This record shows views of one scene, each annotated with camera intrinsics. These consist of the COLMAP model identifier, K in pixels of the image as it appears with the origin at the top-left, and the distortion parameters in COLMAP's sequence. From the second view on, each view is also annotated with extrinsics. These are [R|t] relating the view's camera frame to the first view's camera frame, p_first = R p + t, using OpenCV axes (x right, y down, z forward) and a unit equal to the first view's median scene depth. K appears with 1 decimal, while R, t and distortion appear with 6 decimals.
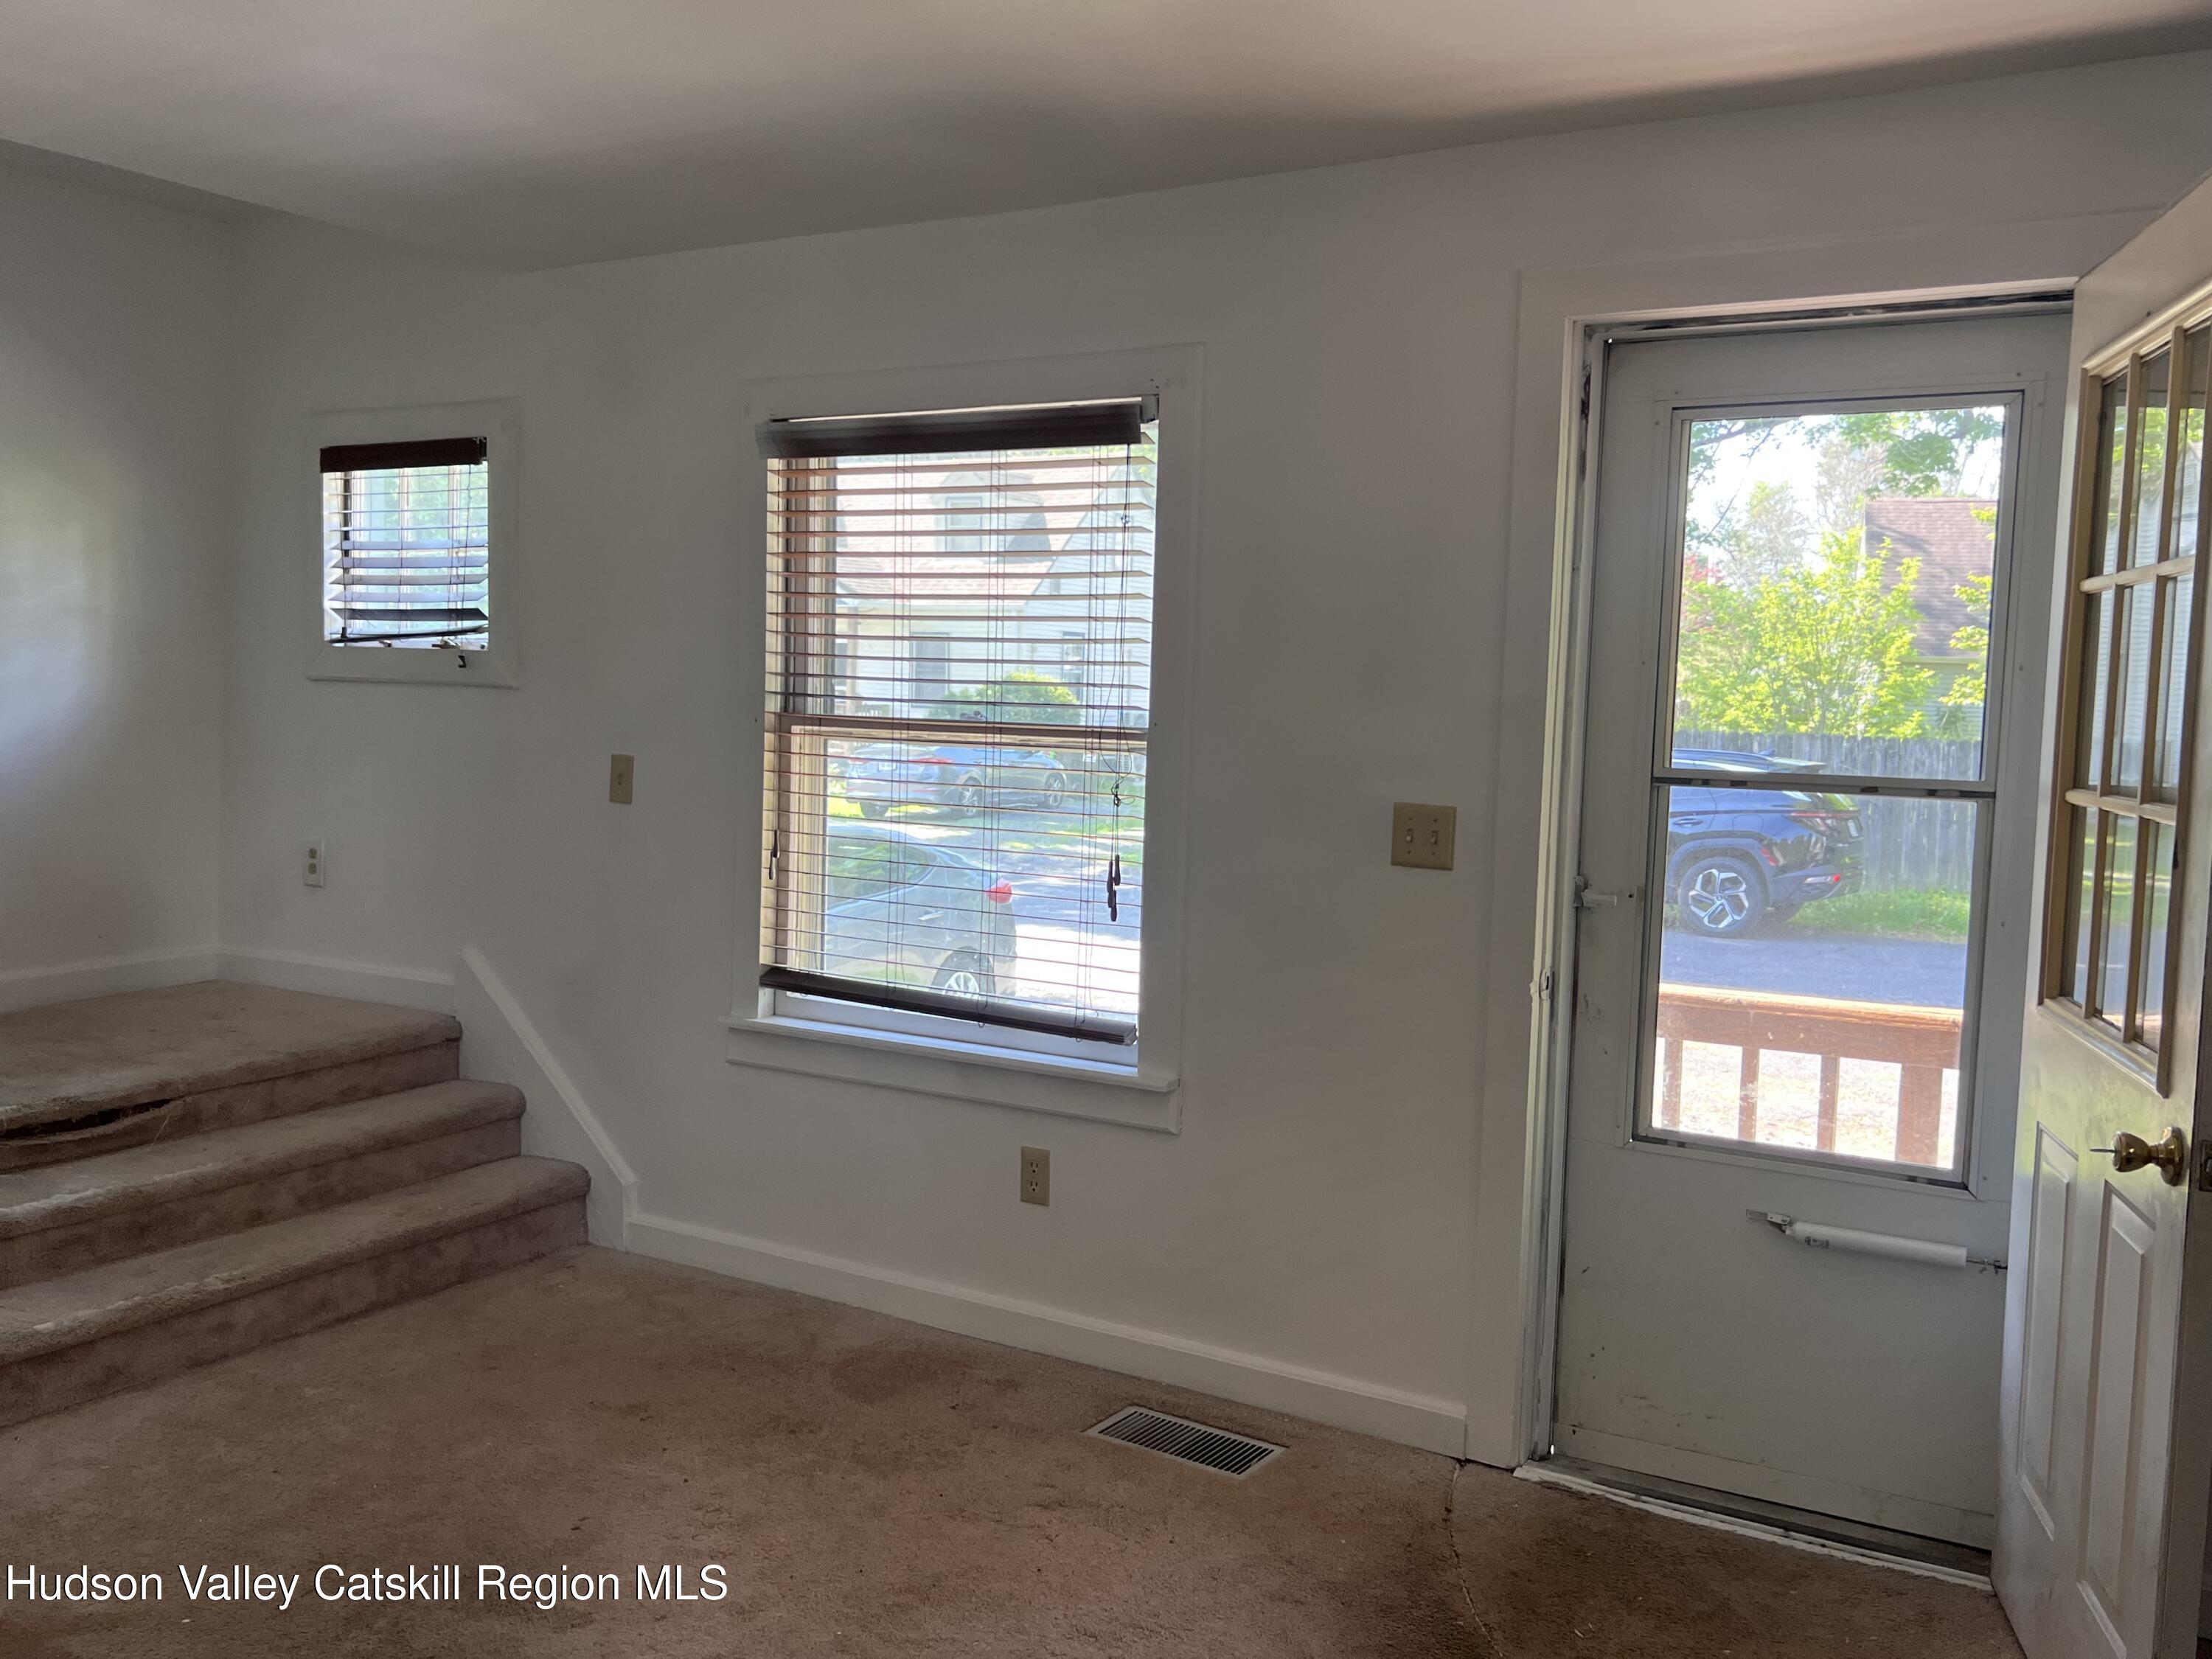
lens RADIAL K [[1860.6, 0, 1106.0], [0, 1860.6, 829.5], [0, 0, 1]] dist [0.059943, -0.069947]
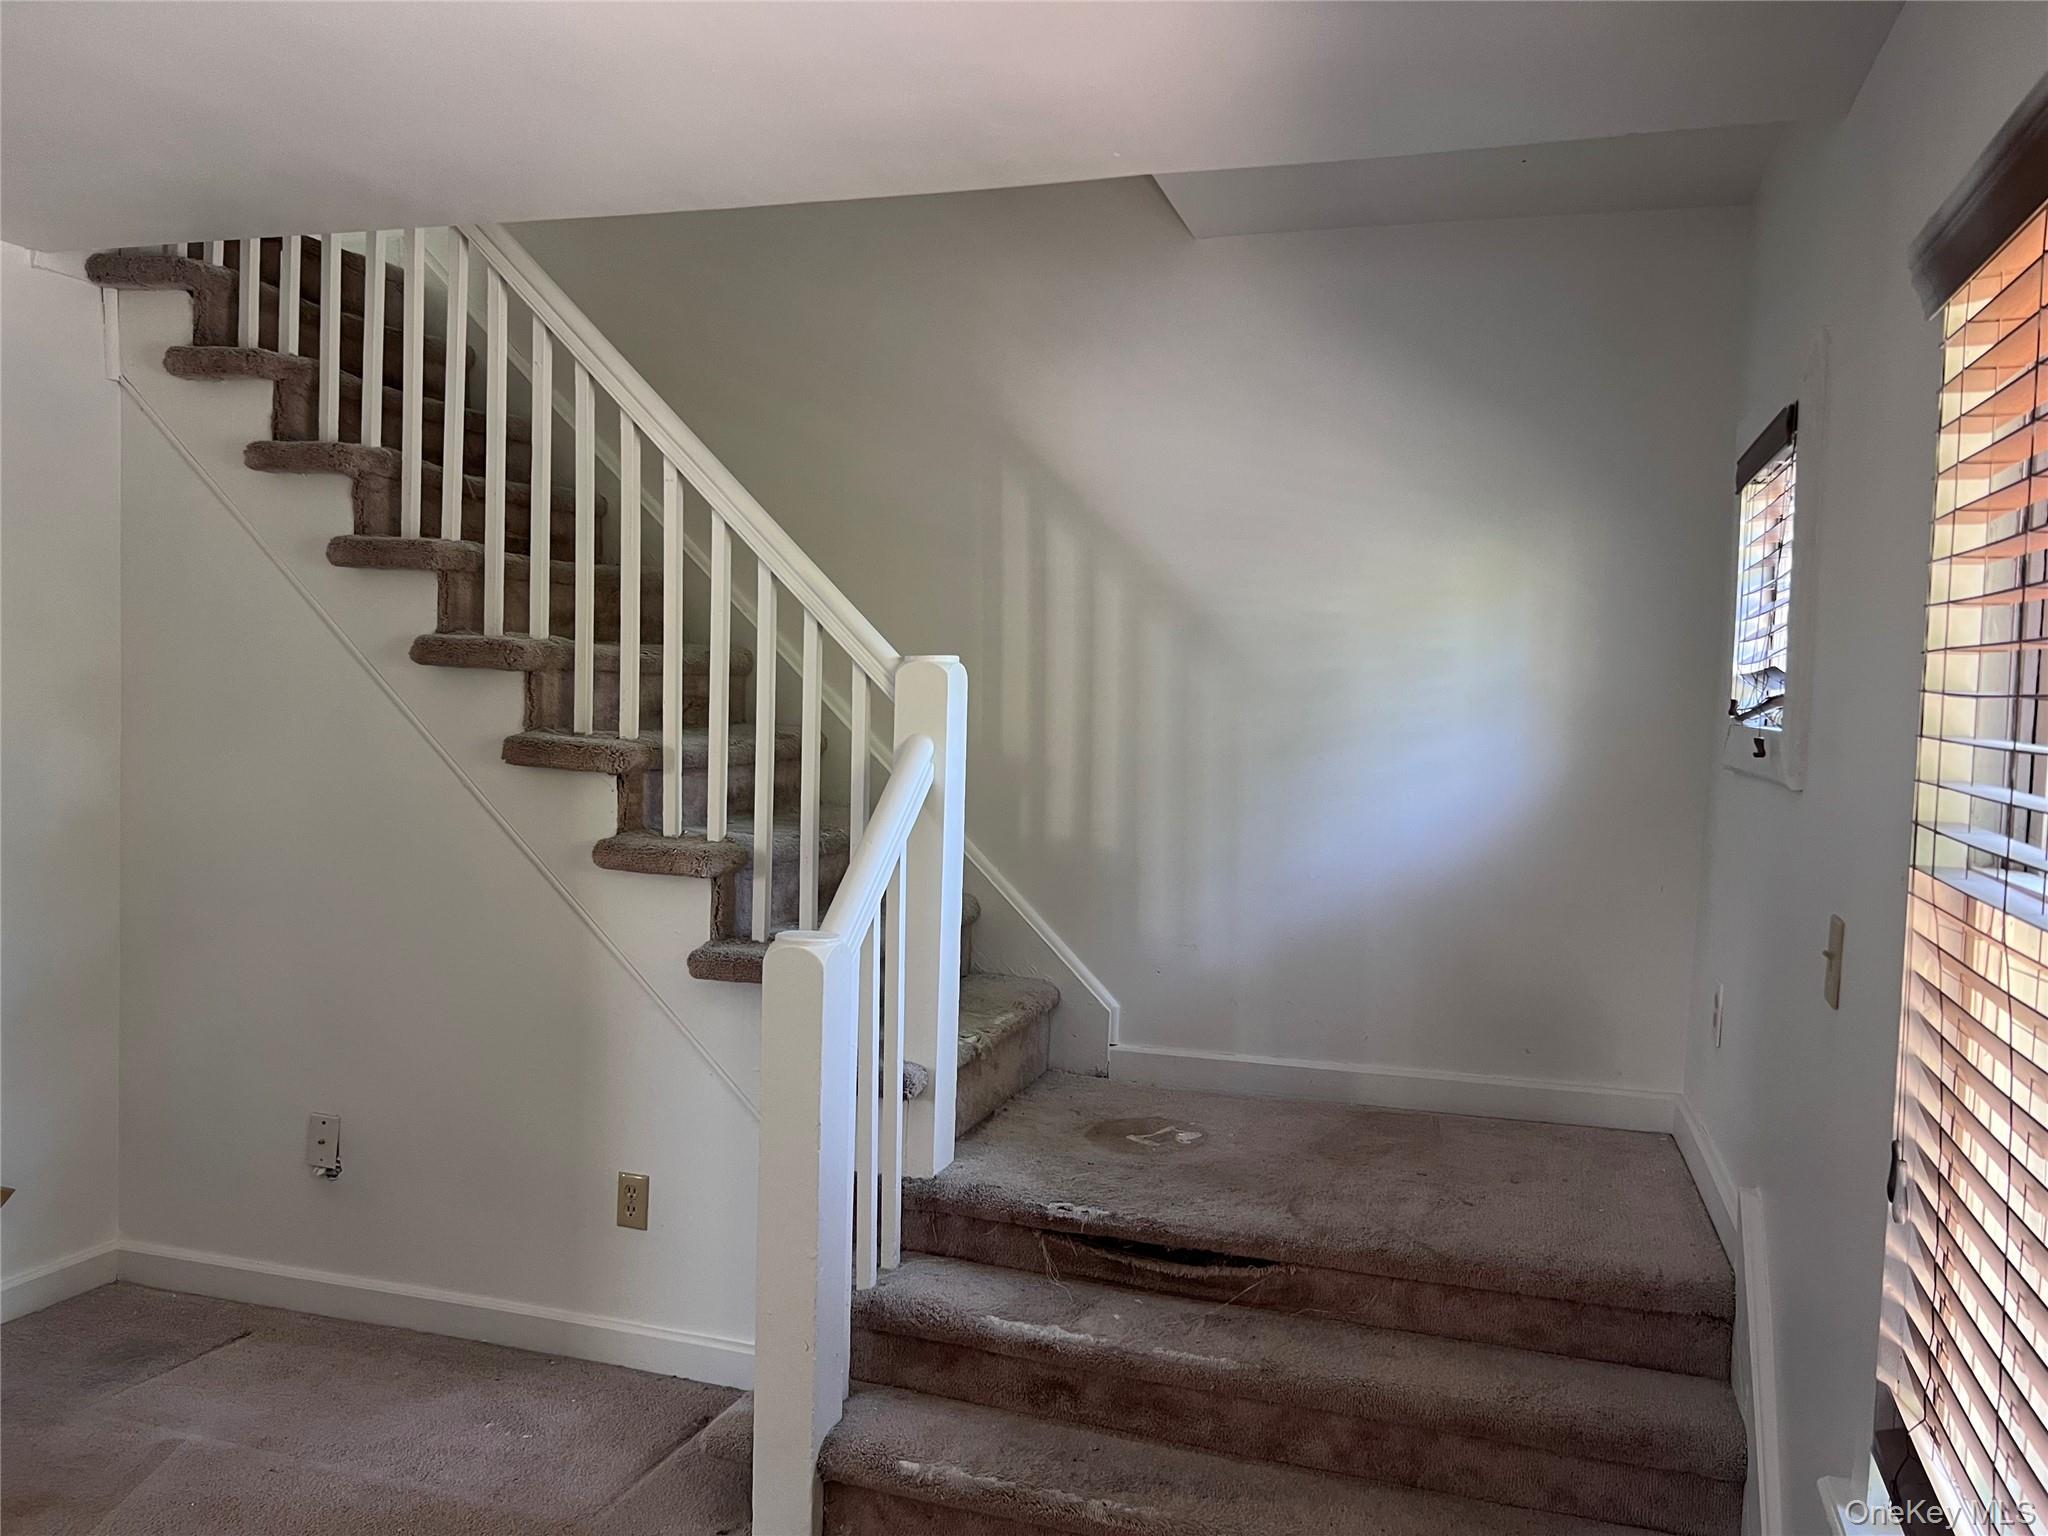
lens RADIAL K [[1524.1, 0, 1024.0], [0, 1524.1, 768.0], [0, 0, 1]] dist [0.037202, -0.050156]
pose [[0.229969, 0.026078, -0.972849, 0.136664], [-0.101248, 0.994857, 0.002734, -0.067569], [0.967917, 0.097870, 0.231426, 0.730694]]
